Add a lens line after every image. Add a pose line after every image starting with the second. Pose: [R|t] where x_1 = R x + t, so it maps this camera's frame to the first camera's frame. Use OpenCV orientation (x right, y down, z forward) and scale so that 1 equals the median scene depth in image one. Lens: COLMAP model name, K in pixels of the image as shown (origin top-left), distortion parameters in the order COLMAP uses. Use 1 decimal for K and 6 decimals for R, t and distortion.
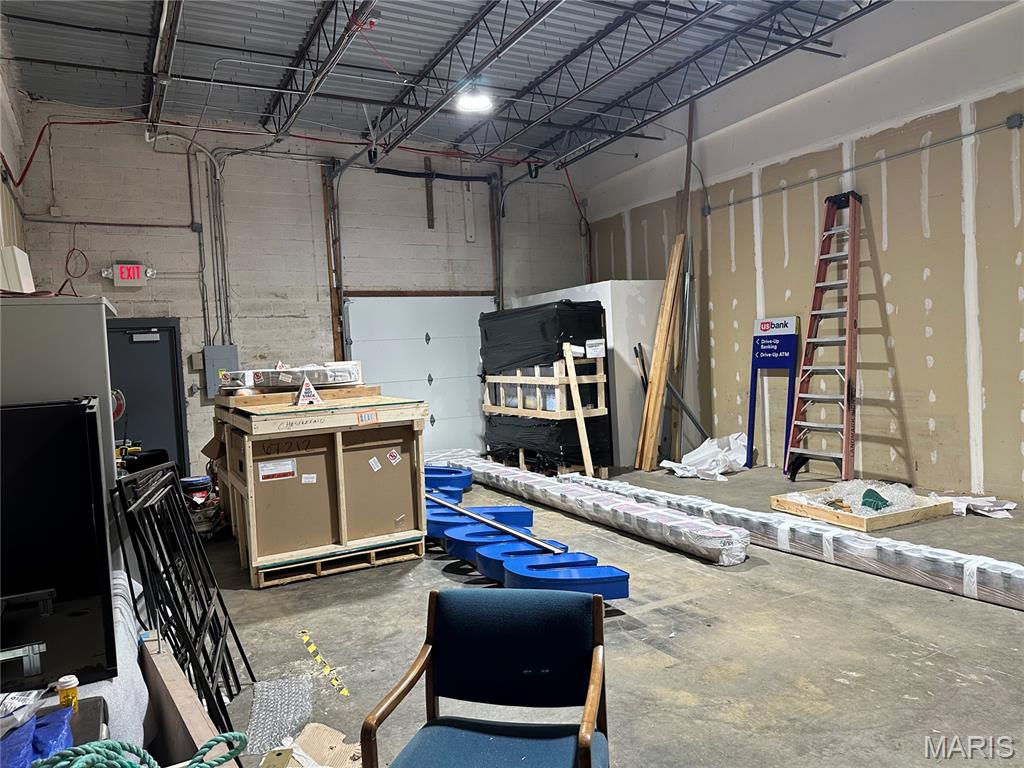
lens RADIAL K [[718.4, 0, 508.8], [0, 718.4, 391.5], [0, 0, 1]] dist [0.026887, -0.045401]
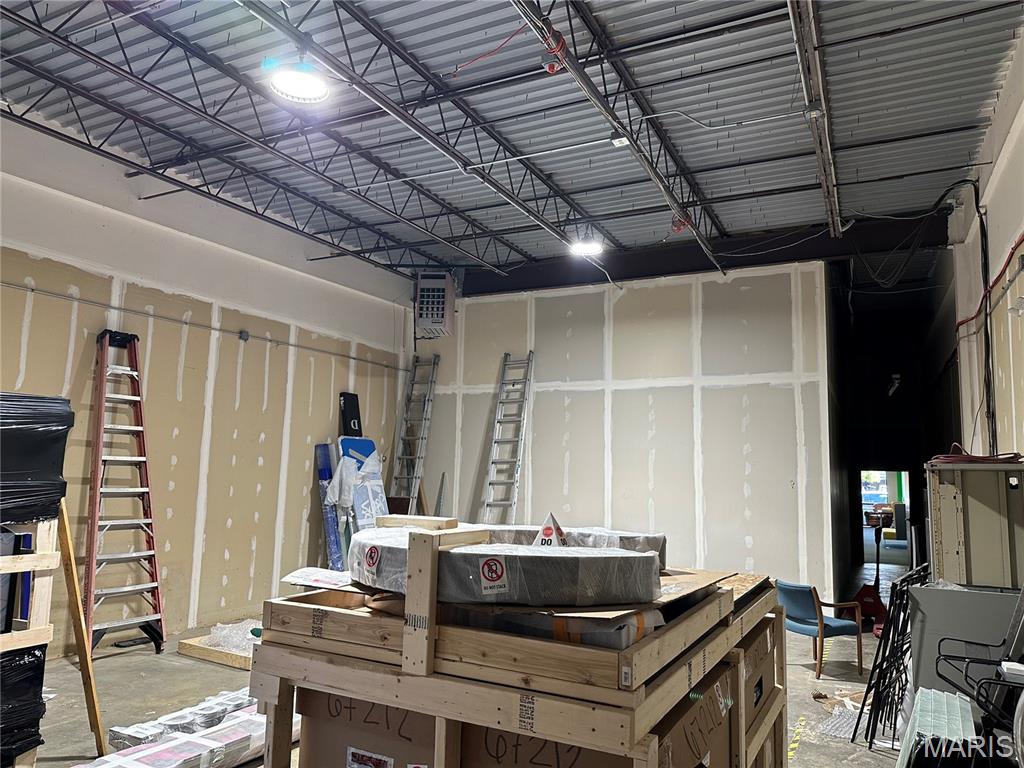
lens RADIAL K [[718.4, 0, 507.8], [0, 718.4, 382.7], [0, 0, 1]] dist [0.026887, -0.045401]
pose [[-0.561356, 0.140847, 0.815501, -0.618952], [0.045272, 0.989162, -0.139677, -0.061601], [-0.826336, -0.041489, -0.561648, 1.202642]]
